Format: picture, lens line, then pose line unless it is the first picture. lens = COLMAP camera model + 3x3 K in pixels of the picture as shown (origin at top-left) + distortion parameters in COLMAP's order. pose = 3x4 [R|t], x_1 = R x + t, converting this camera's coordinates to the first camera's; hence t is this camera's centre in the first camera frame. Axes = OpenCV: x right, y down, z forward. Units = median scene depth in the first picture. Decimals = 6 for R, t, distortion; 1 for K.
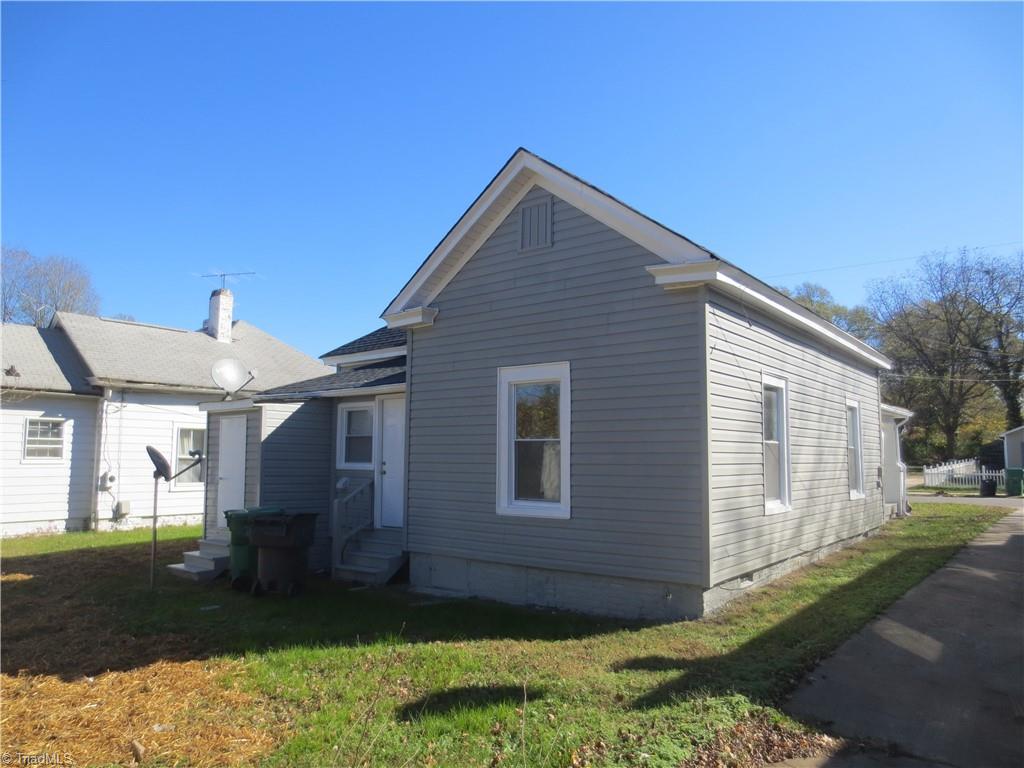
lens RADIAL K [[710.4, 0, 511.7], [0, 710.4, 385.1], [0, 0, 1]] dist [-0.028777, 0.000452]
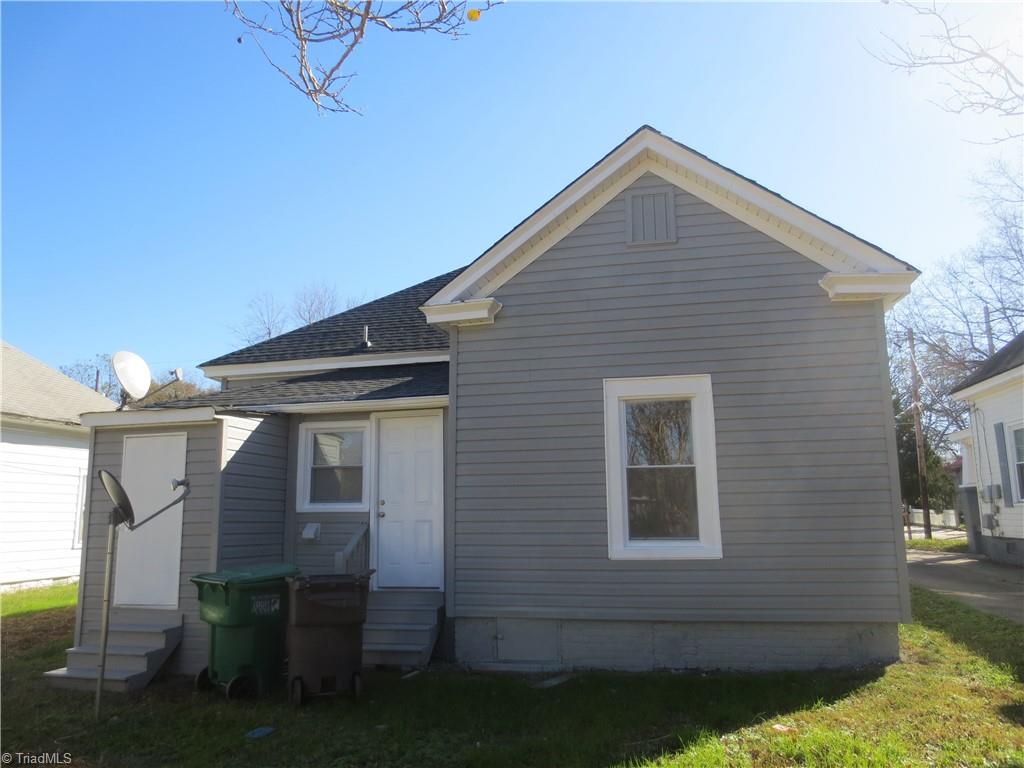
lens RADIAL K [[710.4, 0, 512.2], [0, 710.4, 387.1], [0, 0, 1]] dist [-0.028777, 0.000452]
pose [[0.898592, 0.061975, 0.434385, -0.429129], [-0.028055, 0.996064, -0.084075, 0.051986], [-0.437886, 0.063363, 0.896795, 0.280856]]
